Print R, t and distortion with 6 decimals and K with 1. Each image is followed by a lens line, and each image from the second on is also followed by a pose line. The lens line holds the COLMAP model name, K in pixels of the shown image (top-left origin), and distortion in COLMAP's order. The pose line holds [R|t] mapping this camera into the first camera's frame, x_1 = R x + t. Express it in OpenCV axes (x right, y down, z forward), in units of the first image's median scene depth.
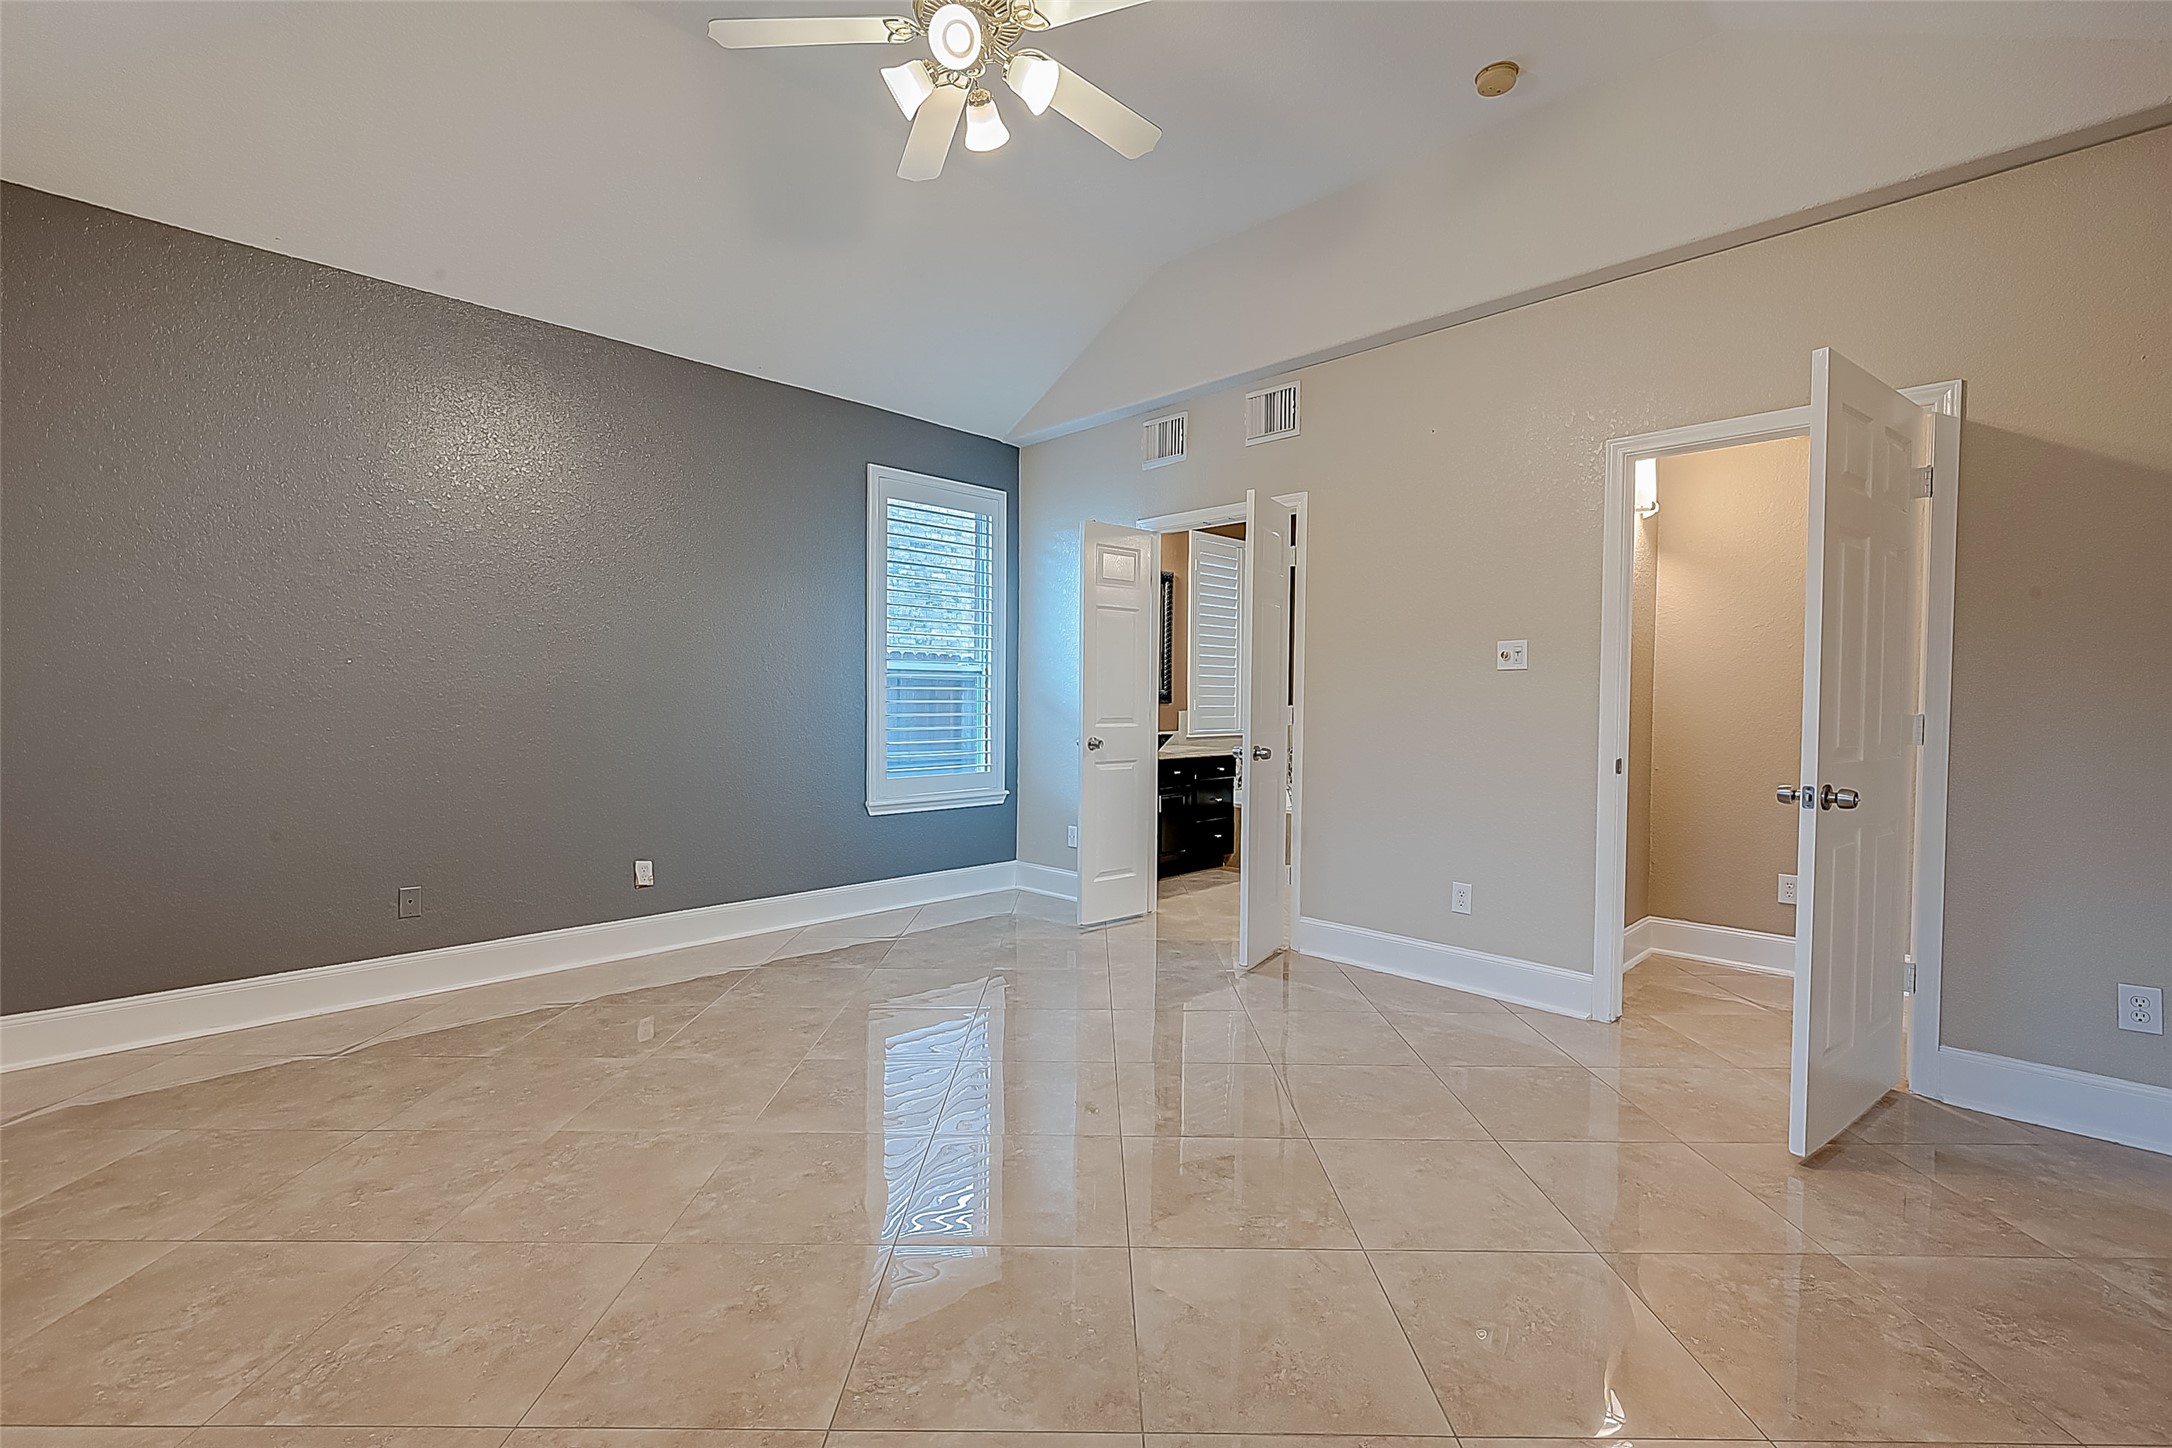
lens RADIAL K [[937.4, 0, 1086.4], [0, 937.4, 721.6], [0, 0, 1]] dist [-0.000286, 0.000176]
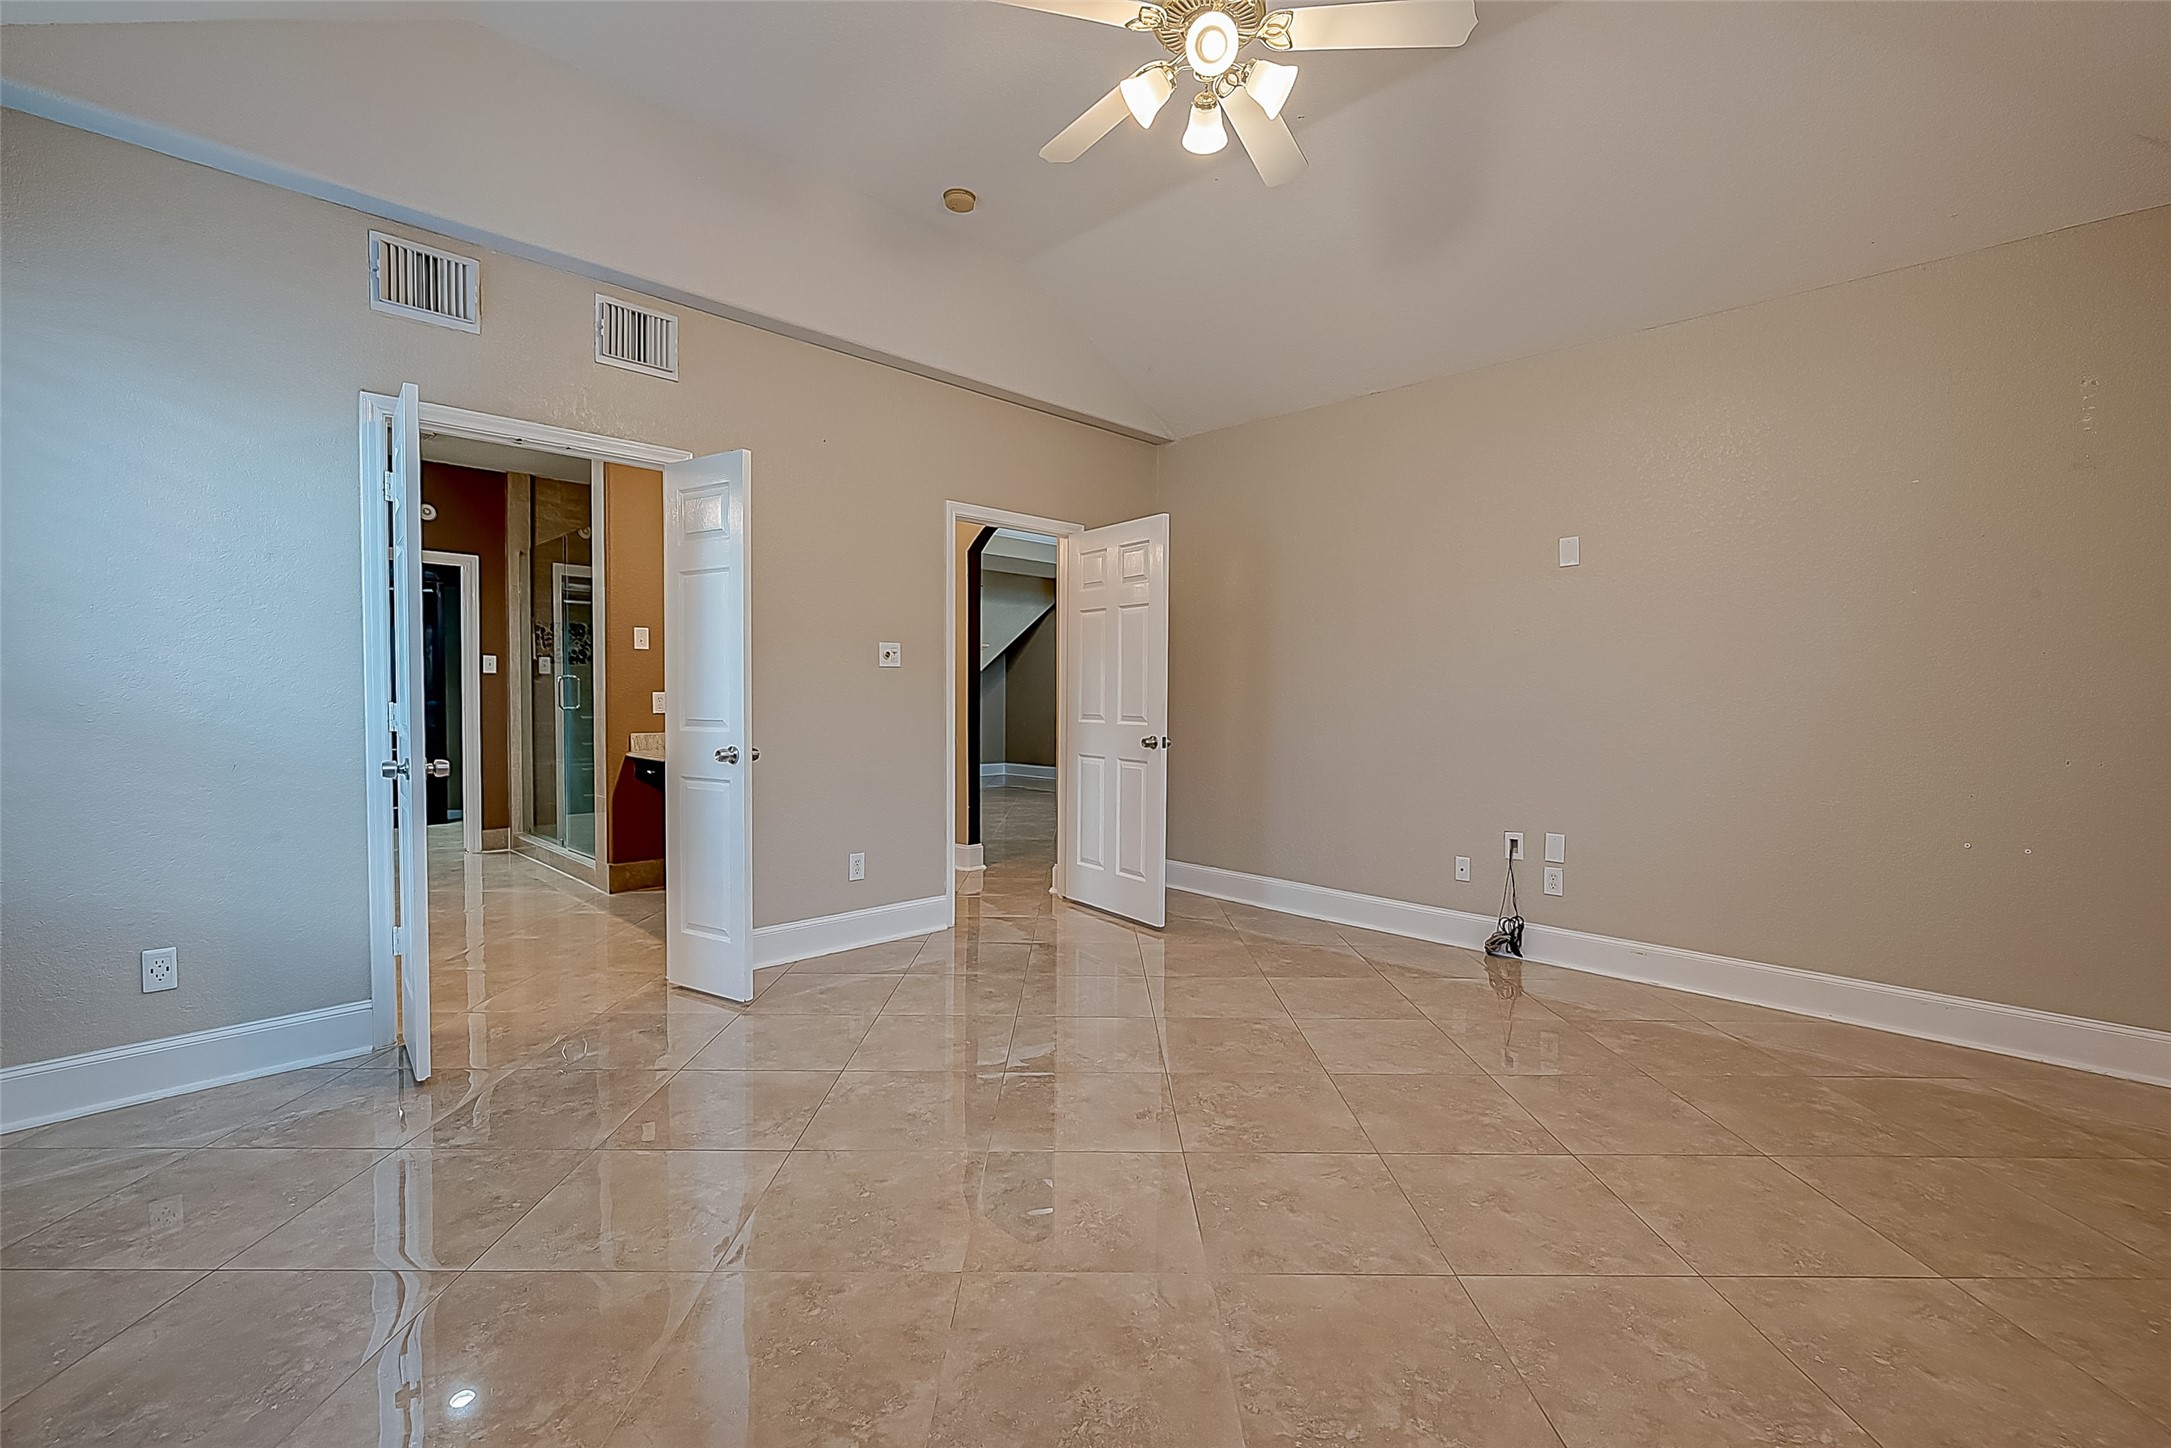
lens RADIAL K [[937.0, 0, 1096.1], [0, 937.0, 721.7], [0, 0, 1]] dist [-0.000286, 0.000176]
pose [[-0.015529, -0.038309, 0.999145, -1.026519], [0.018546, 0.999083, 0.038595, -0.036081], [-0.999707, 0.019130, -0.014804, 1.018885]]
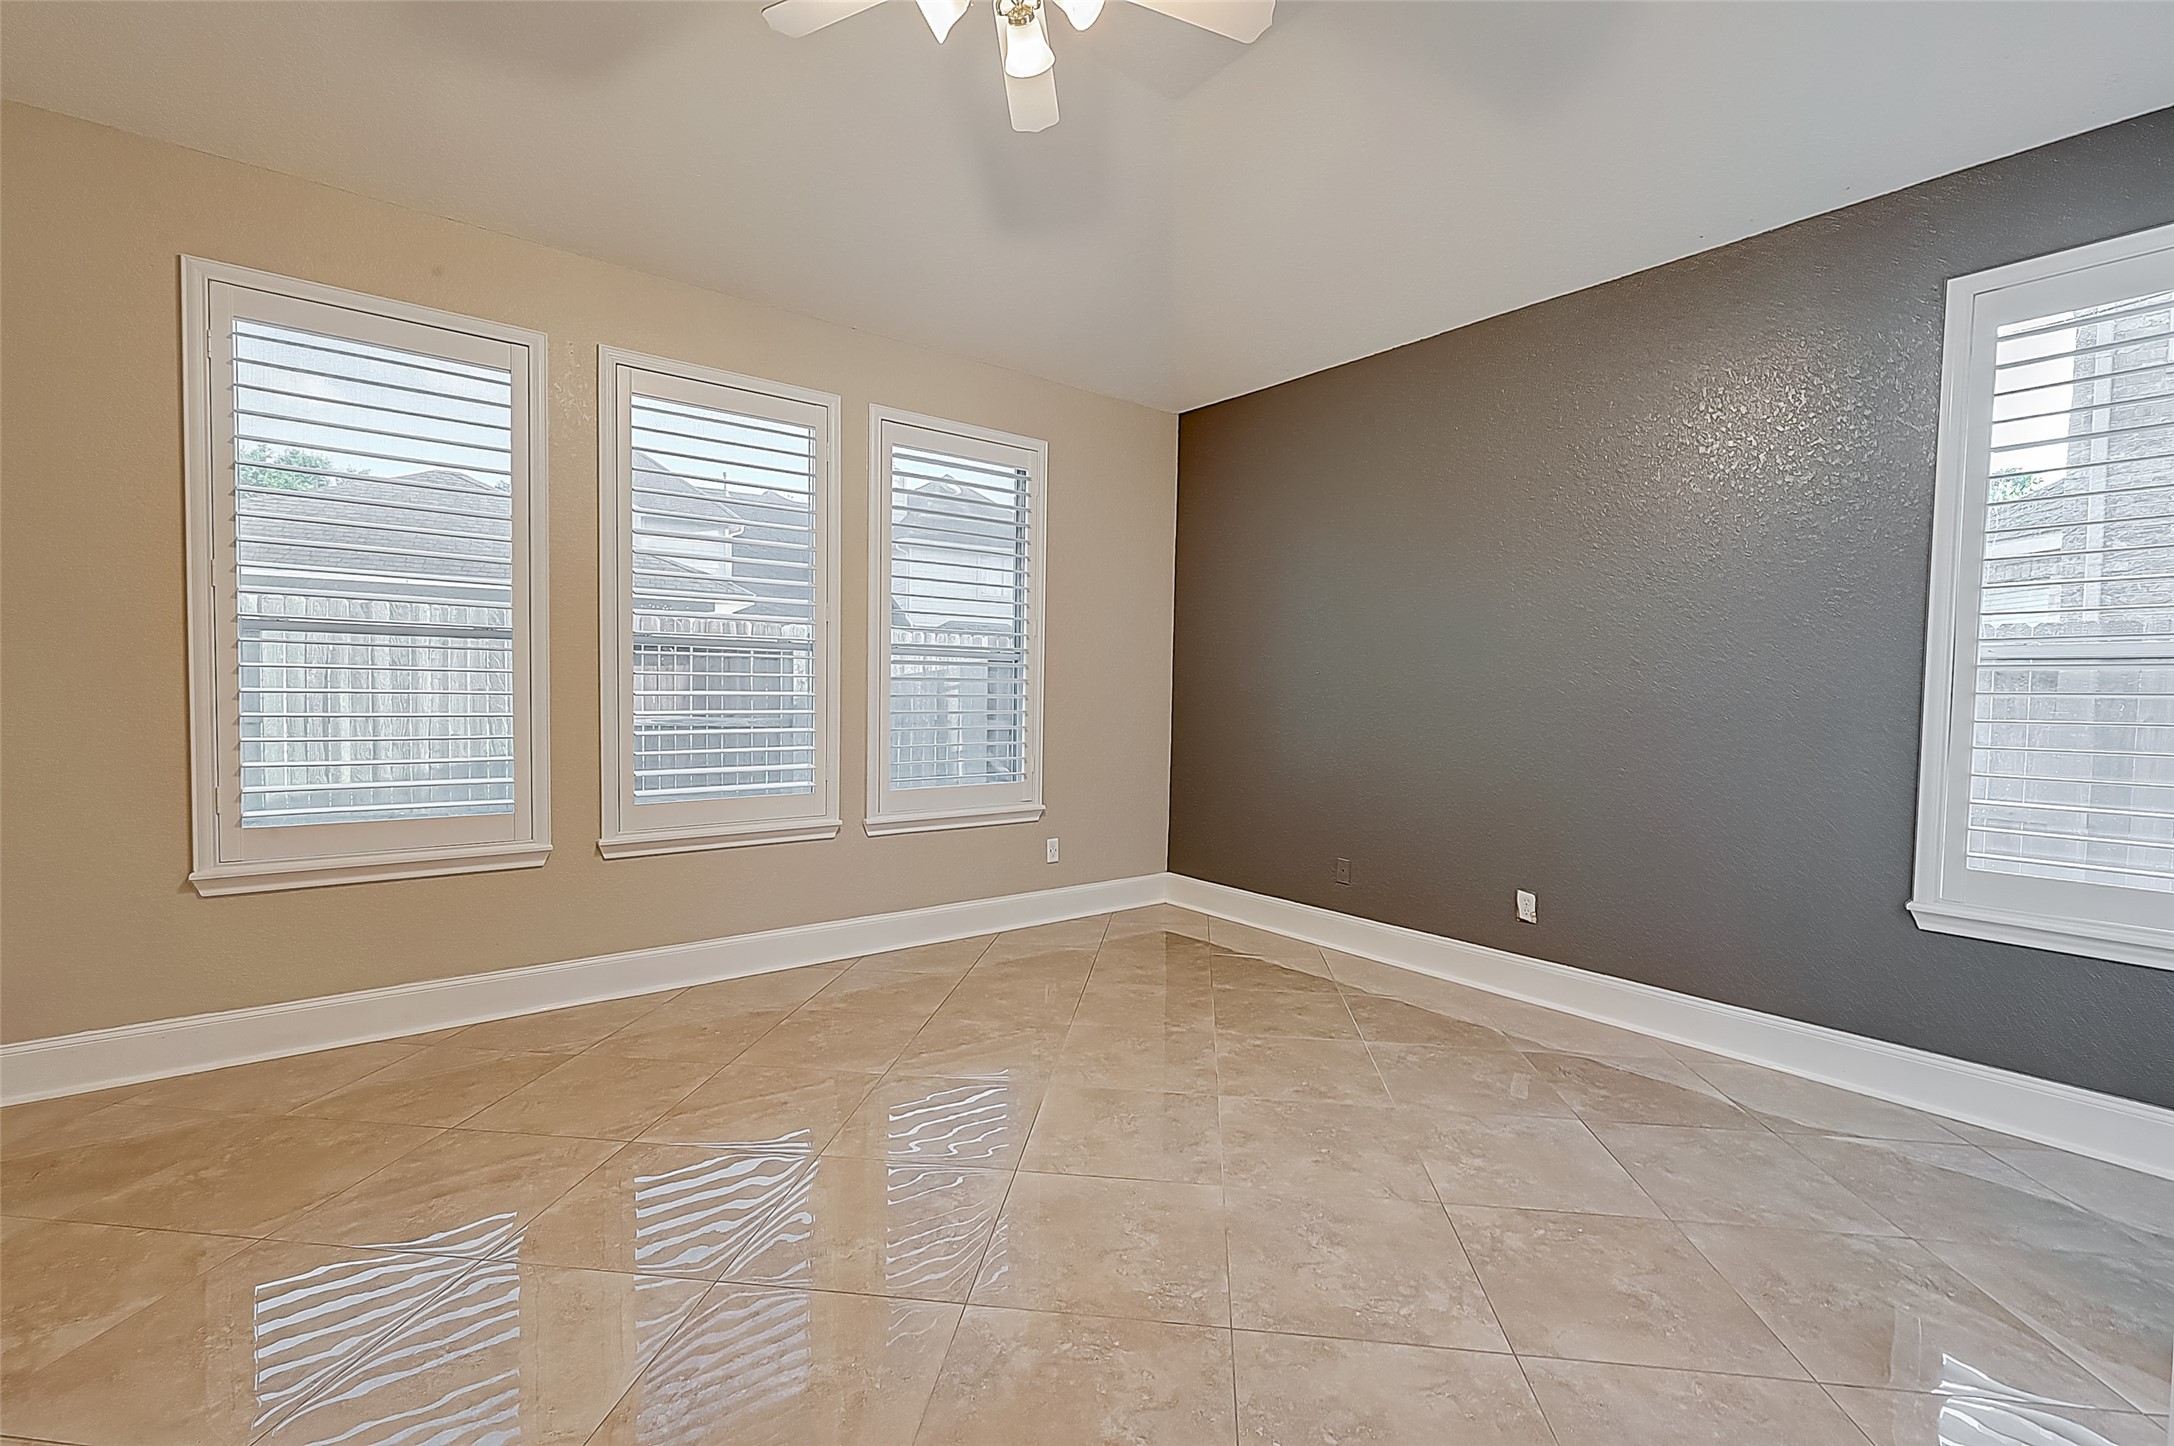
lens RADIAL K [[938.3, 0, 1078.0], [0, 938.3, 725.6], [0, 0, 1]] dist [-0.000286, 0.000176]
pose [[-0.121073, 0.028850, -0.992224, 0.674736], [-0.044386, 0.998420, 0.034446, -0.024921], [0.991651, 0.048211, -0.119601, 1.068619]]
